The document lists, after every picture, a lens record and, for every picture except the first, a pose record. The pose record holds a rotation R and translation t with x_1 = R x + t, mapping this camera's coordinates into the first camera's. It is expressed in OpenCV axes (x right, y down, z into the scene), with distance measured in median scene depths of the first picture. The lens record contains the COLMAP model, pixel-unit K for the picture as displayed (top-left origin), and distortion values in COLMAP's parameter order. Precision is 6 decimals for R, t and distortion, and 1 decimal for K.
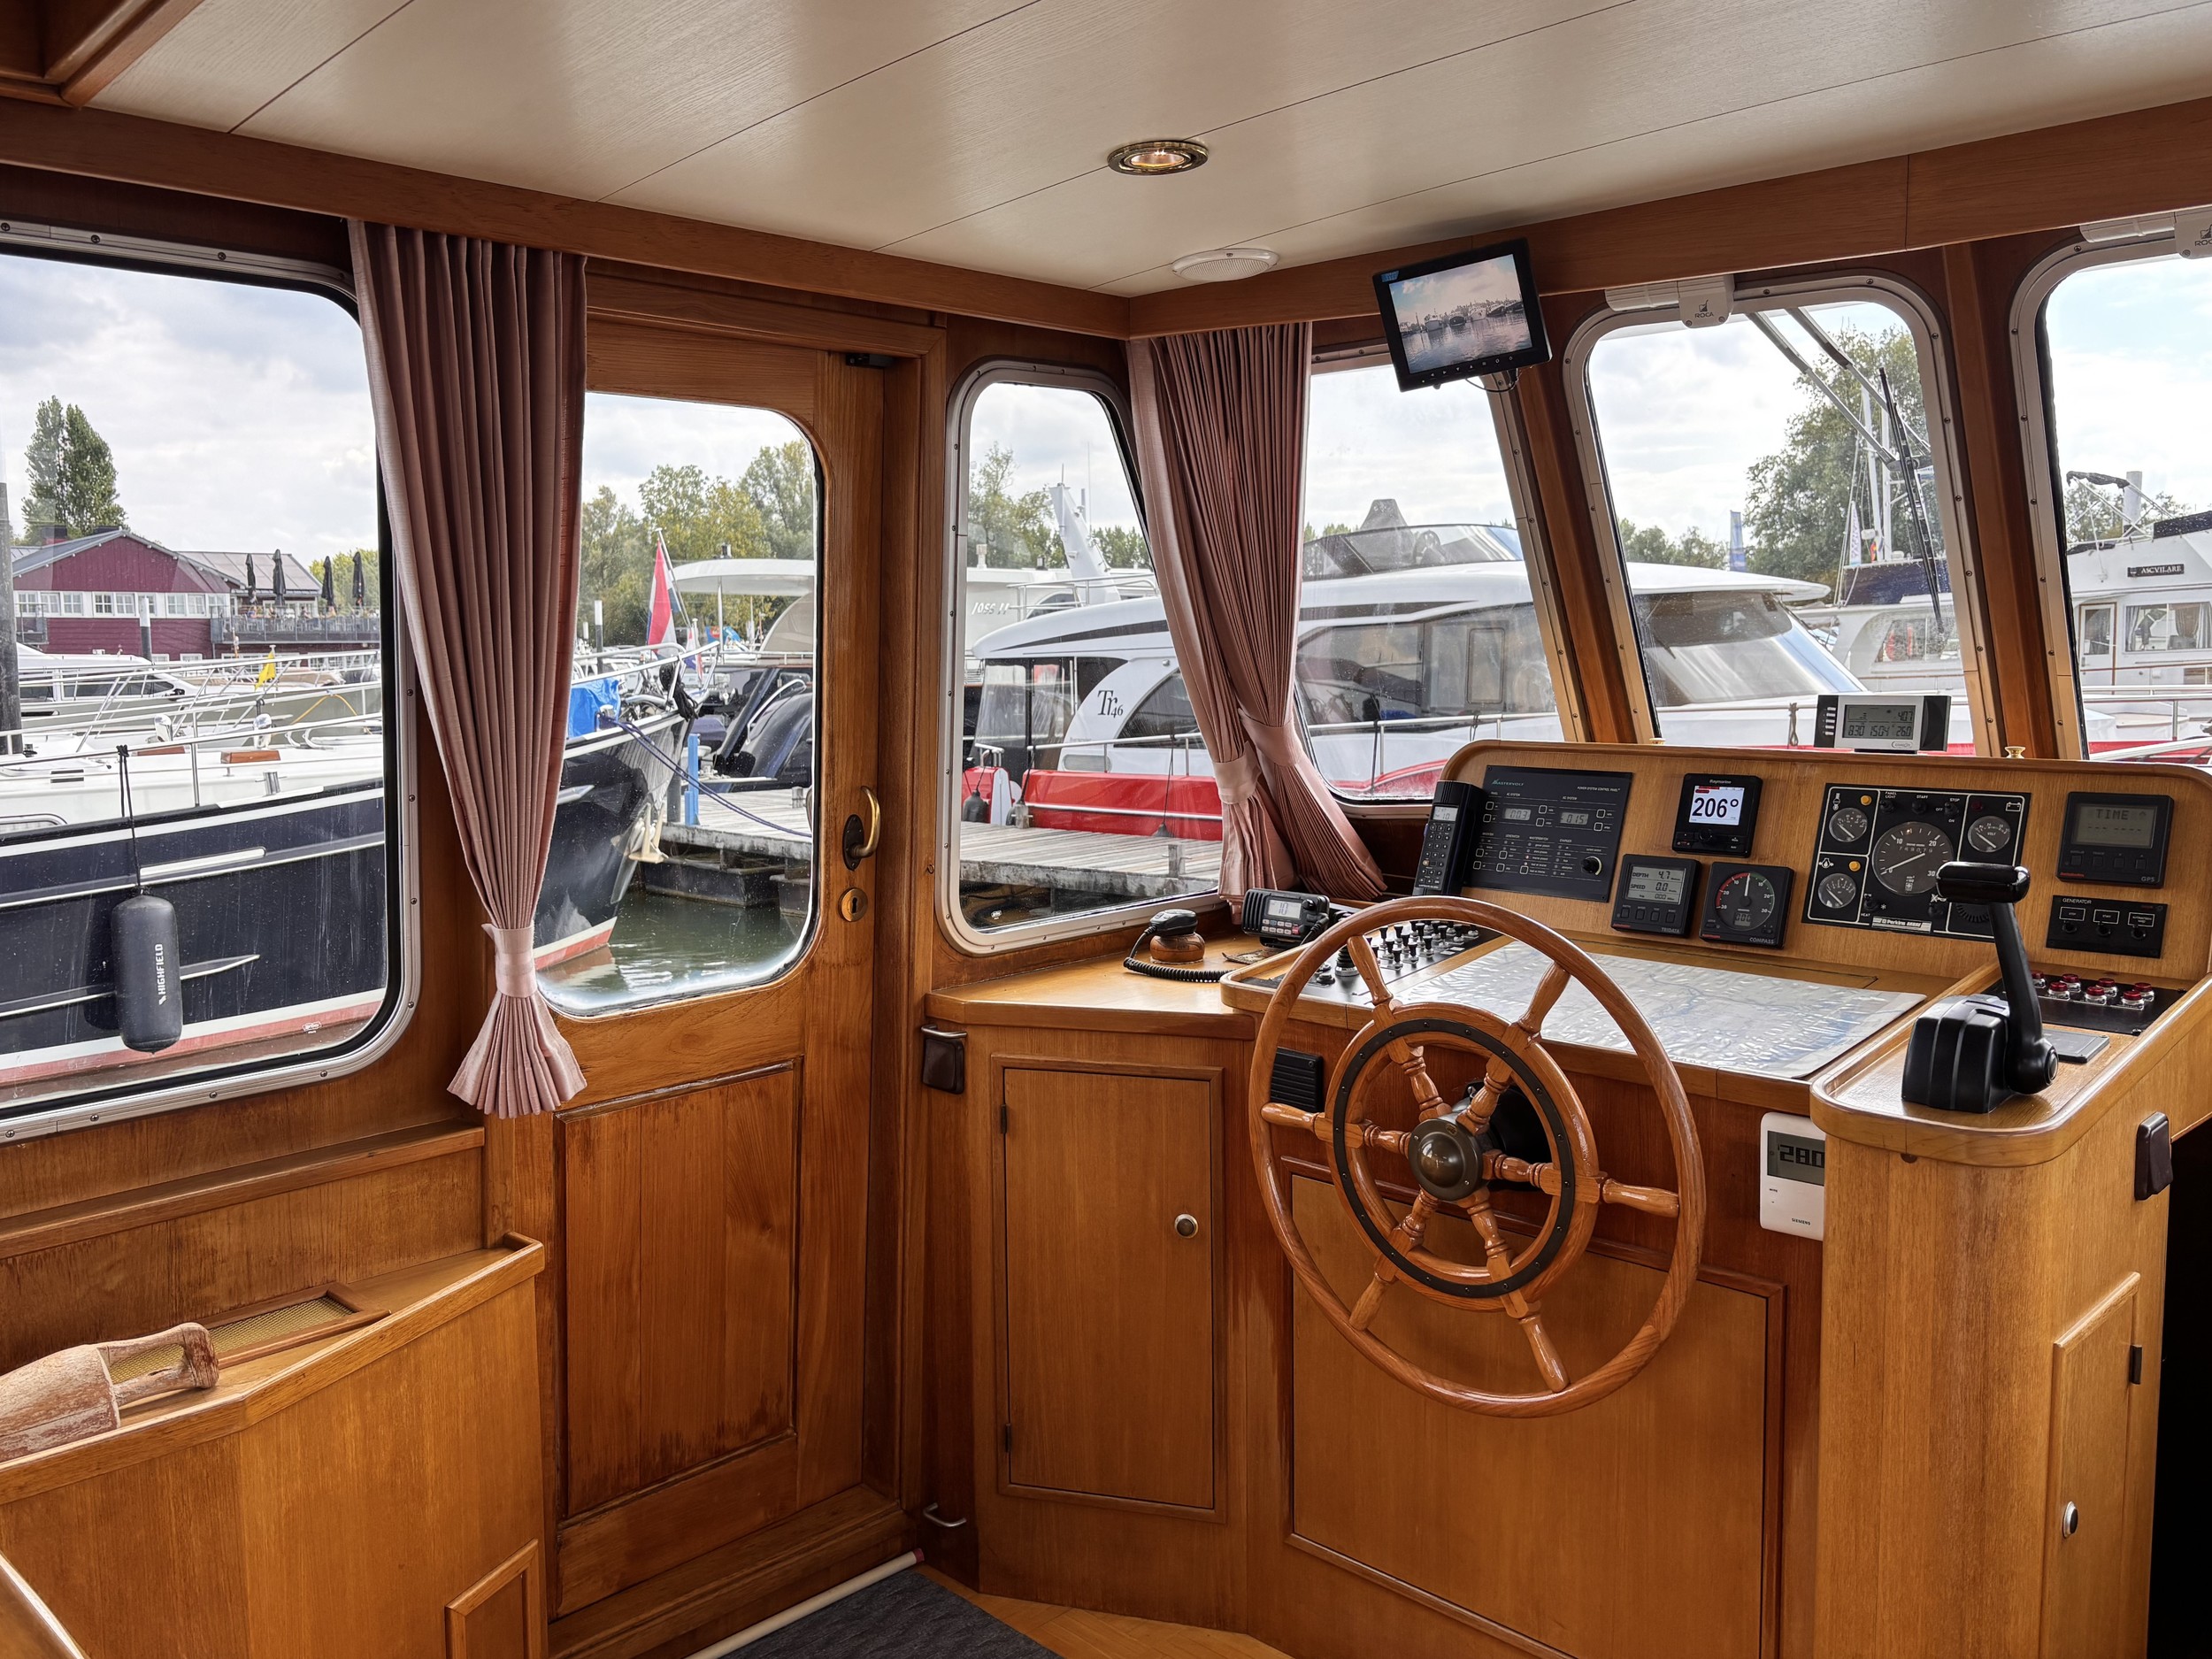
lens RADIAL K [[1800.4, 0, 1107.6], [0, 1800.4, 802.2], [0, 0, 1]] dist [0.009163, 0.006077]
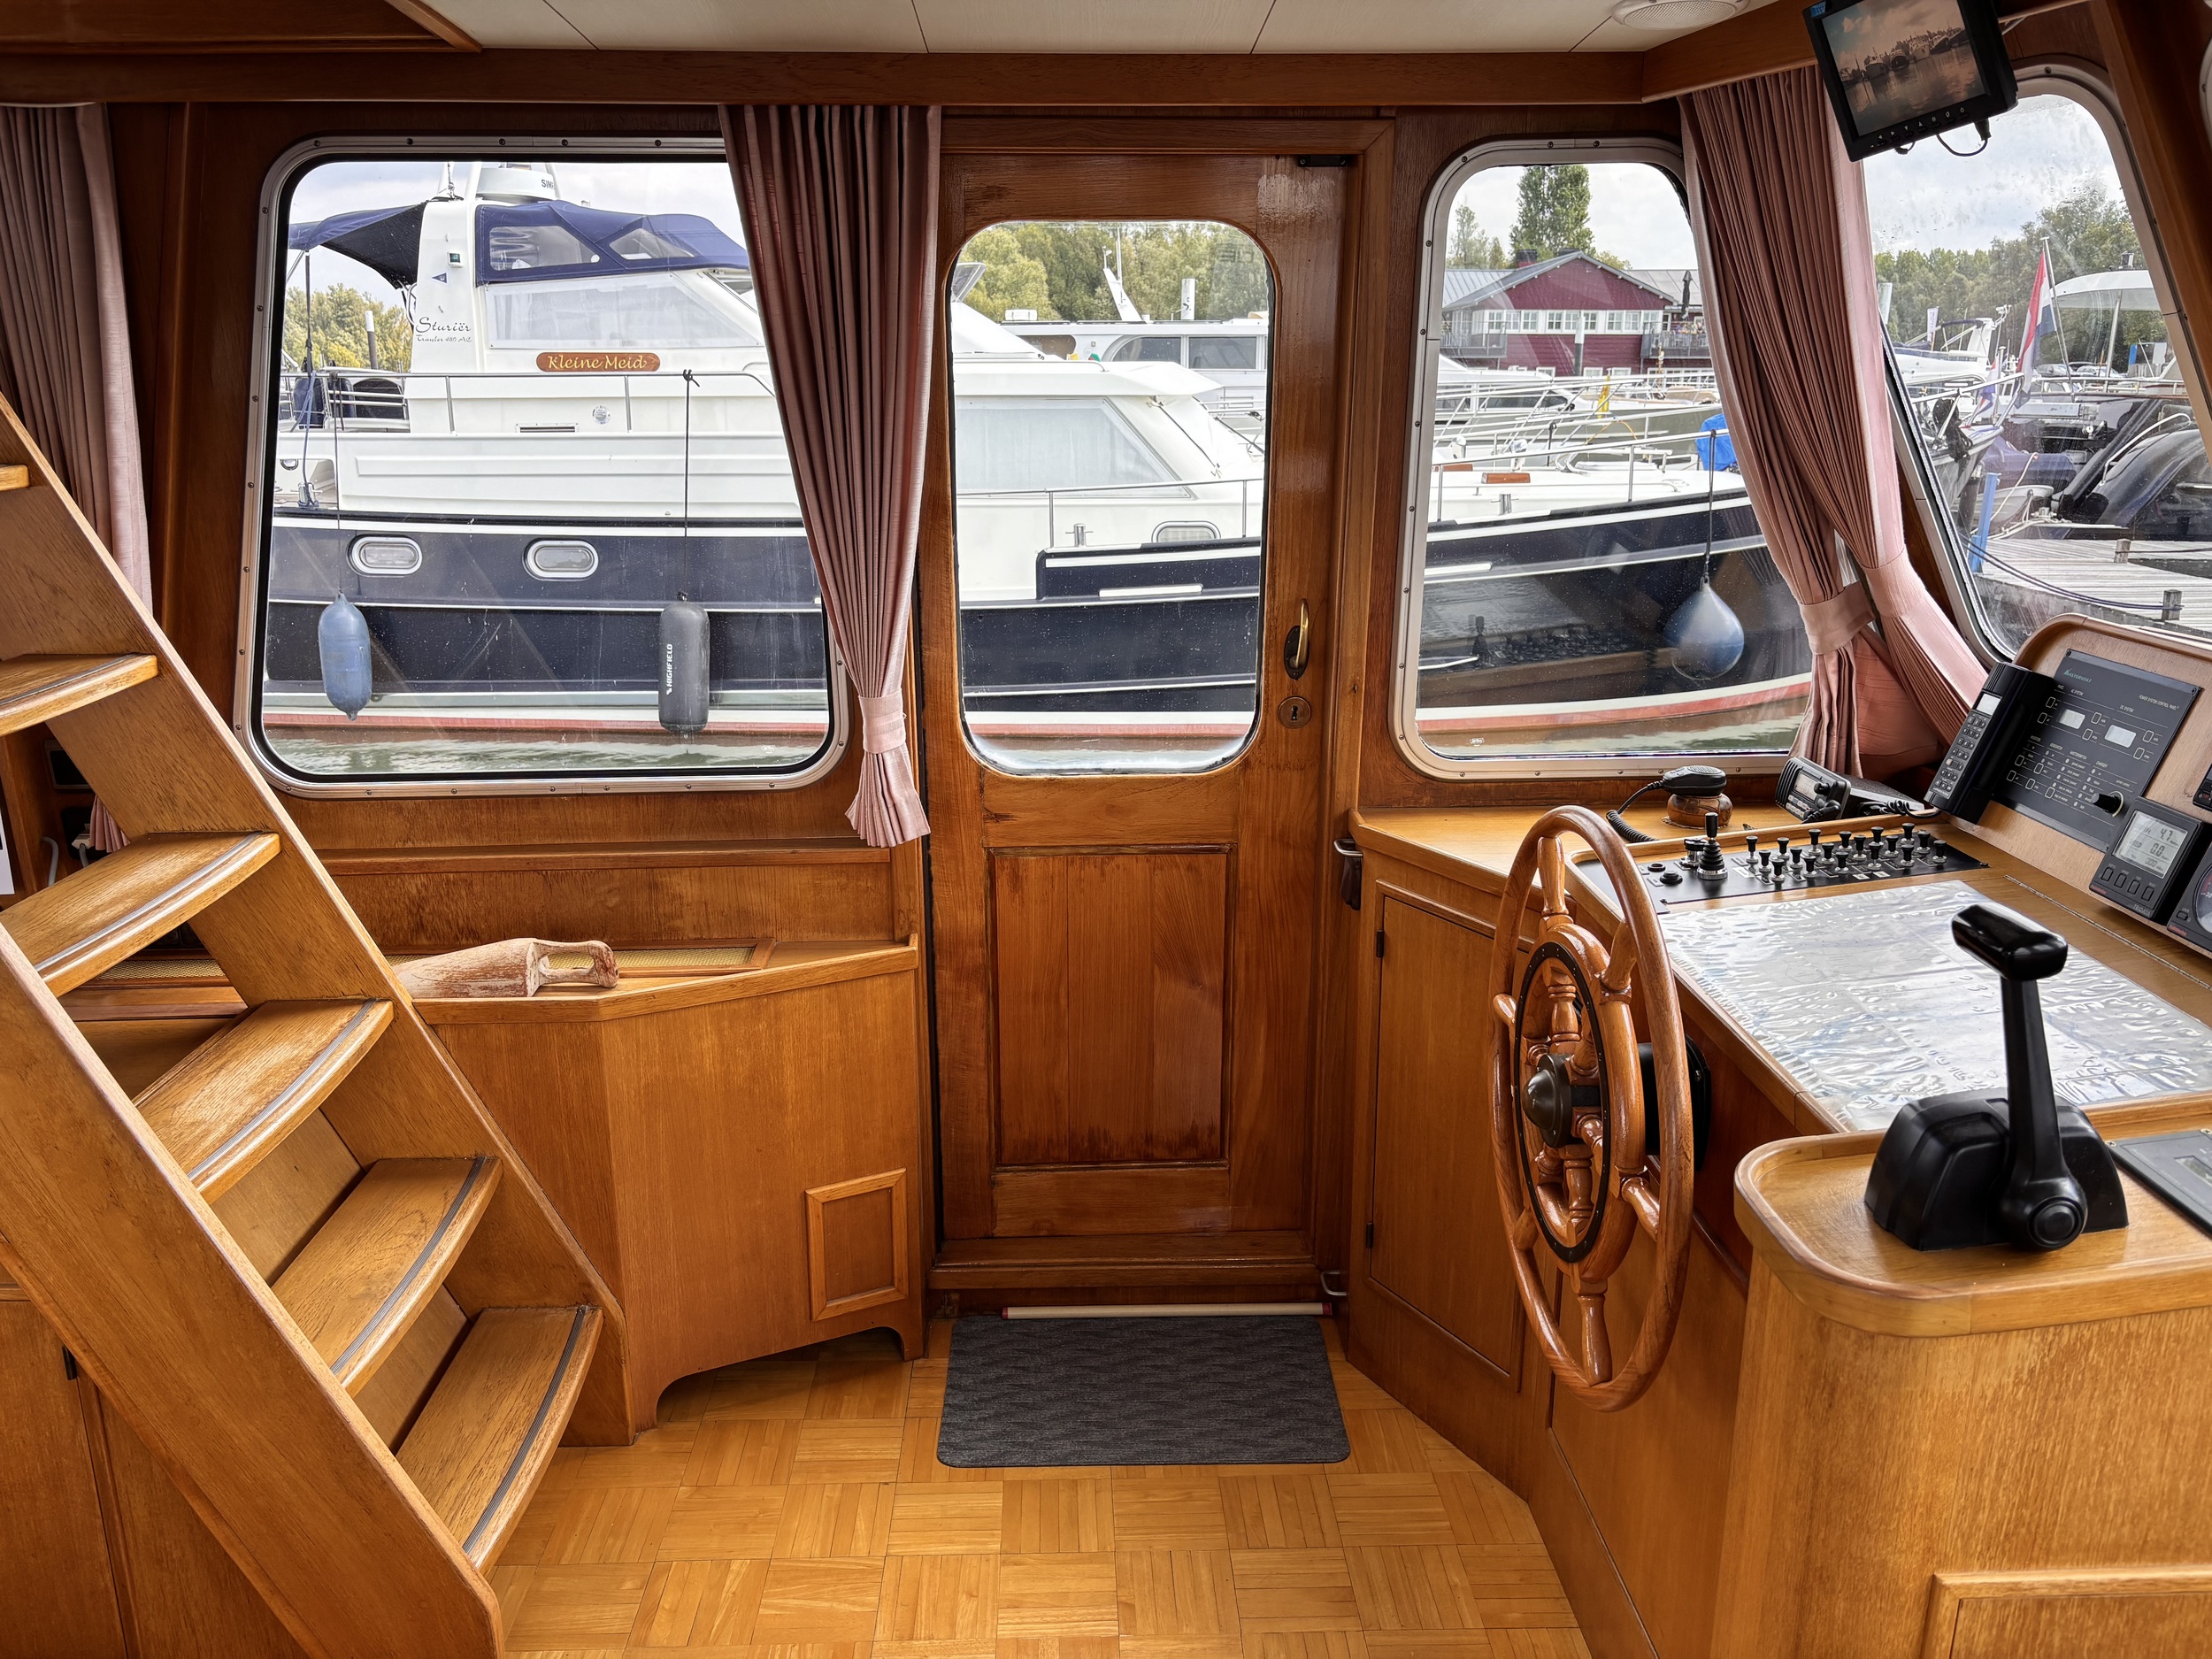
lens RADIAL K [[1677.6, 0, 1106.0], [0, 1677.6, 829.5], [0, 0, 1]] dist [0.086762, -0.101621]
pose [[0.725788, 0.196903, -0.659136, 0.445918], [-0.073976, 0.974944, 0.209788, -0.075259], [0.683929, -0.103501, 0.722169, 0.214268]]
